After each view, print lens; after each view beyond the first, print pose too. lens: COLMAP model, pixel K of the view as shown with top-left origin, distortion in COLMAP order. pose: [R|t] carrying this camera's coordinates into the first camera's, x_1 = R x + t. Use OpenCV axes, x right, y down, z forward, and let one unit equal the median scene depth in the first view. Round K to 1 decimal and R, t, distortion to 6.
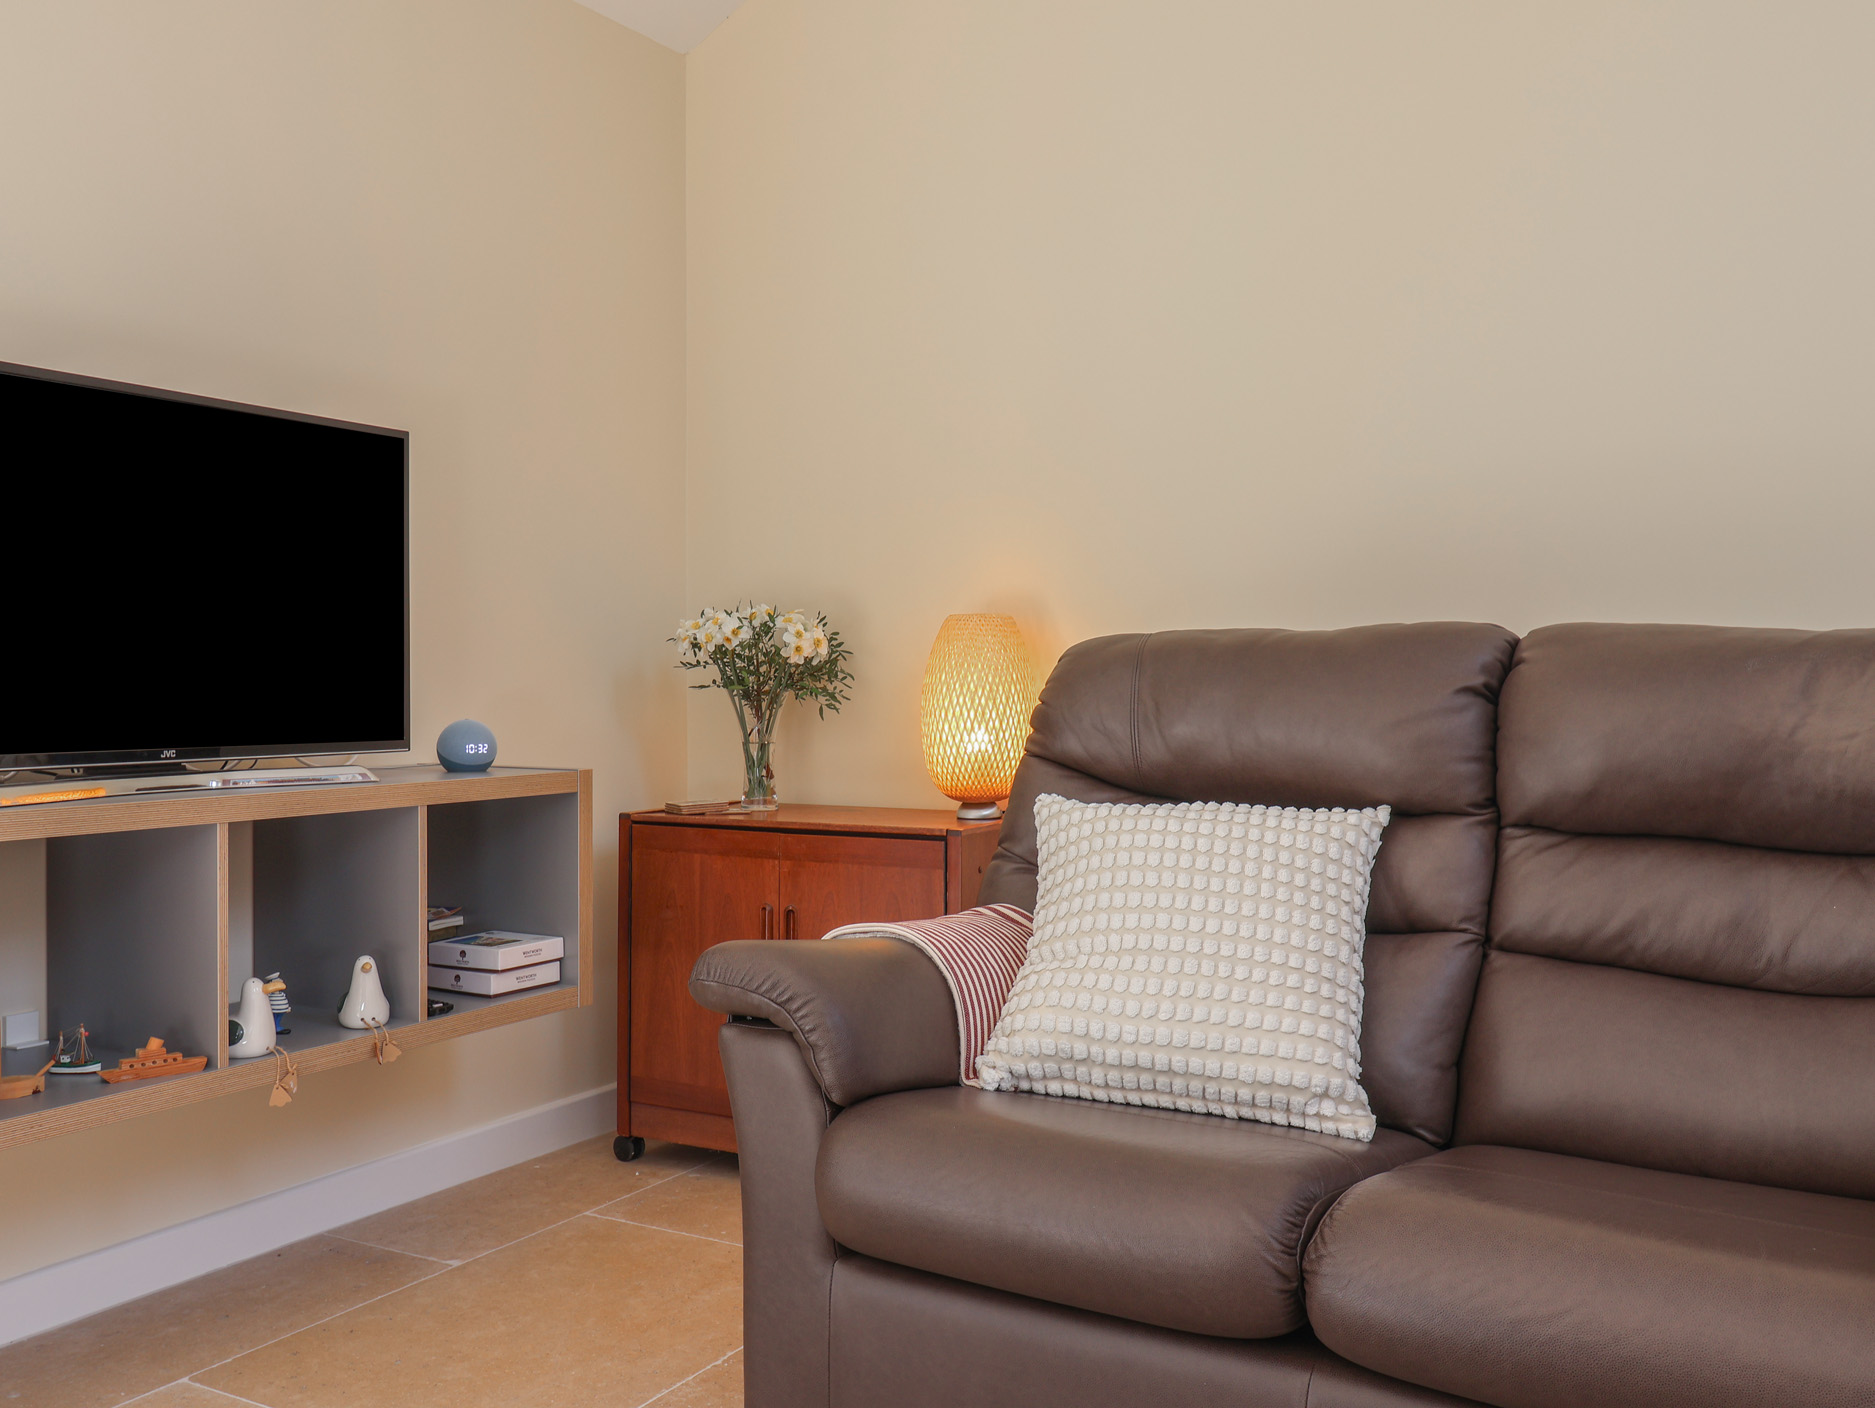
lens RADIAL K [[1656.9, 0, 980.3], [0, 1656.9, 701.3], [0, 0, 1]] dist [-0.001444, -0.002398]
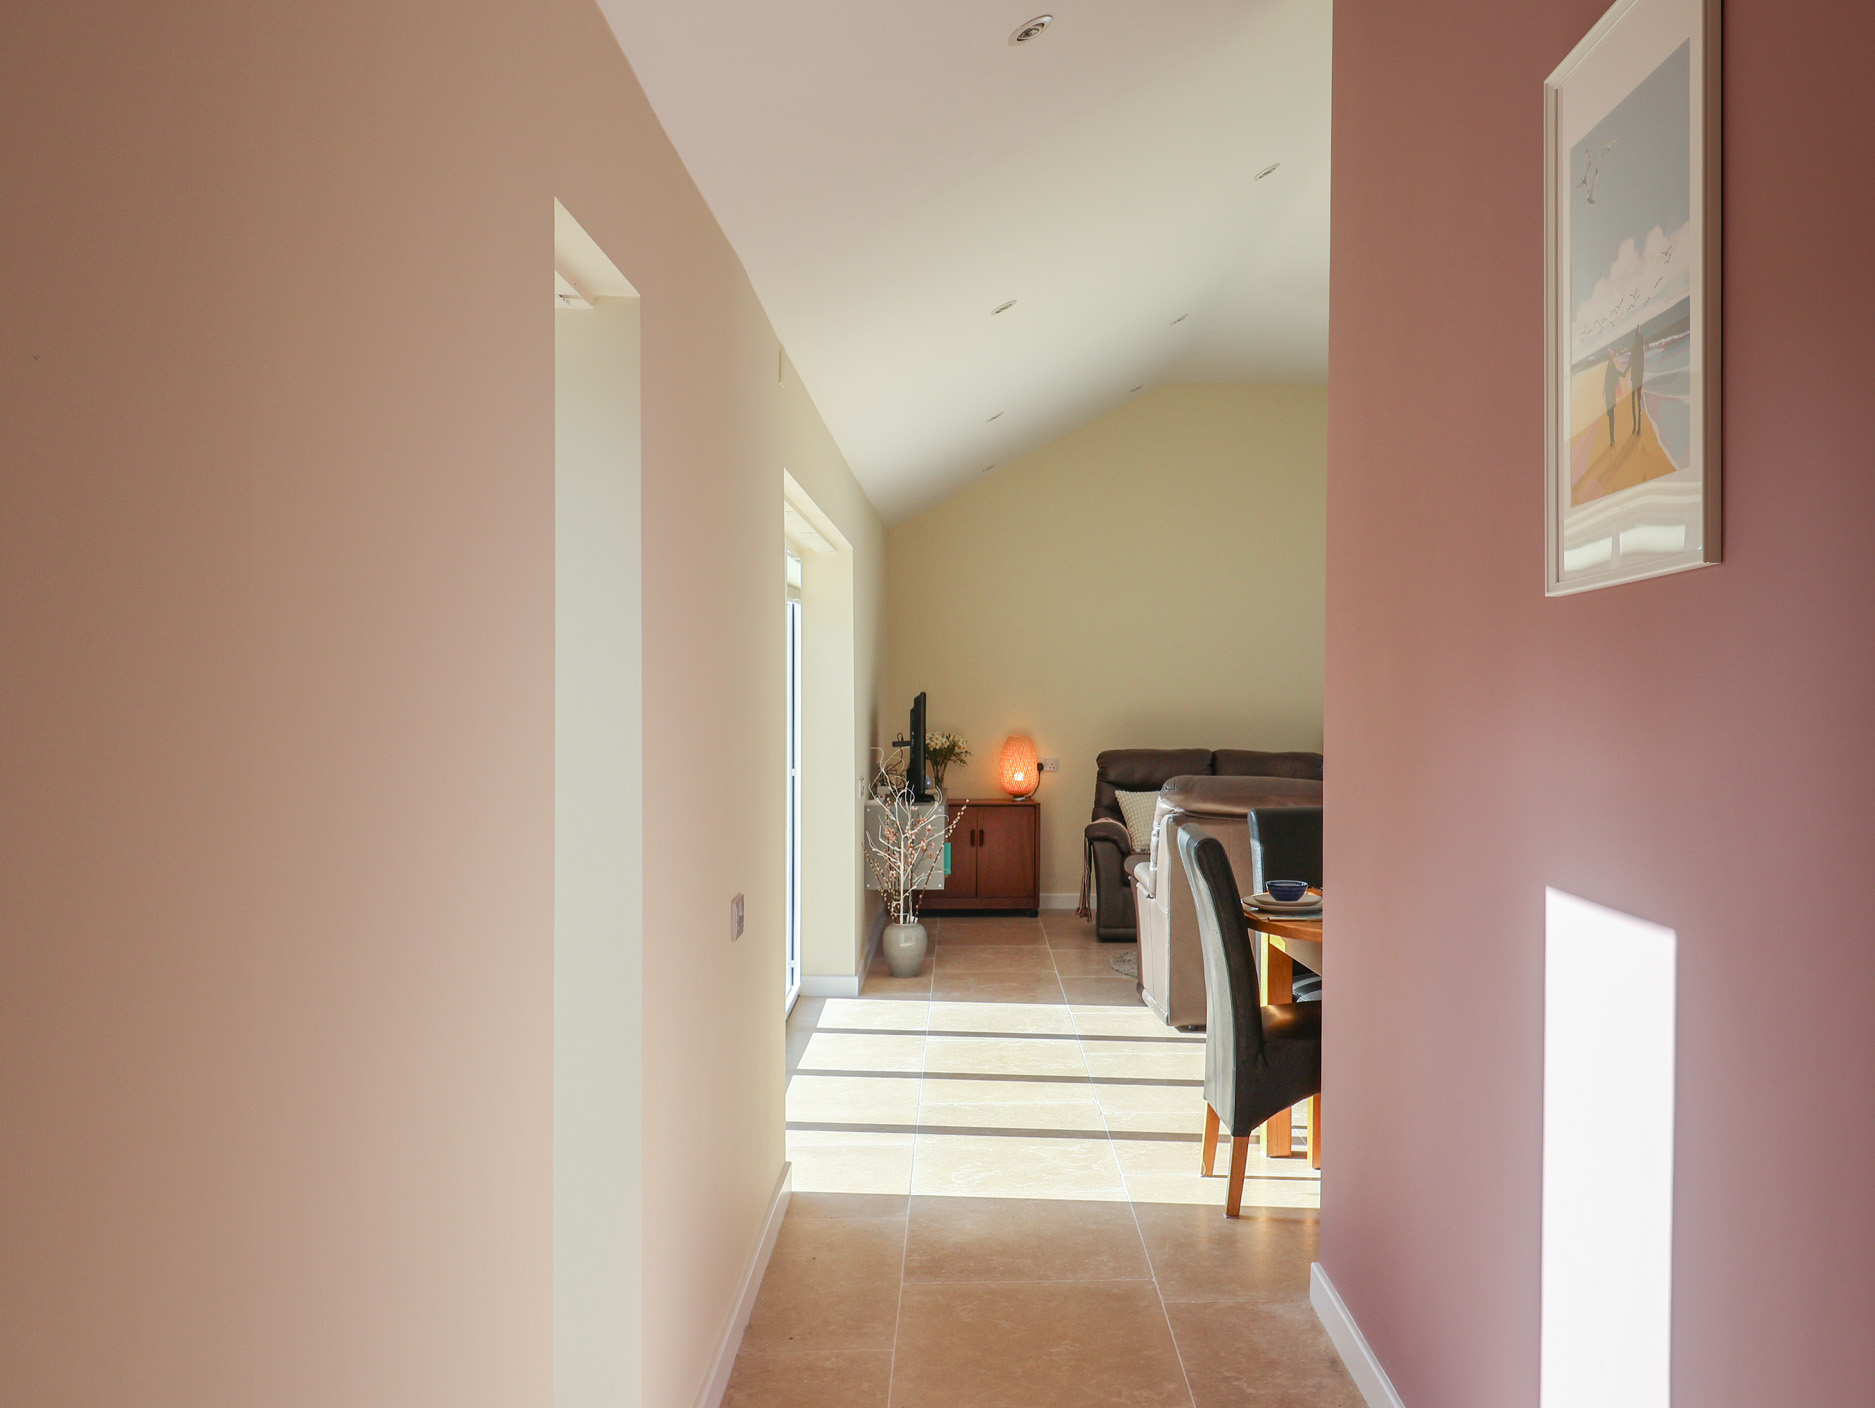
lens RADIAL K [[1656.9, 0, 943.0], [0, 1656.9, 694.4], [0, 0, 1]] dist [-0.001444, -0.002398]
pose [[0.884812, -0.000146, 0.465948, -2.282799], [0.003522, 0.999973, -0.006374, -0.160349], [-0.465934, 0.007281, 0.884789, -2.492757]]
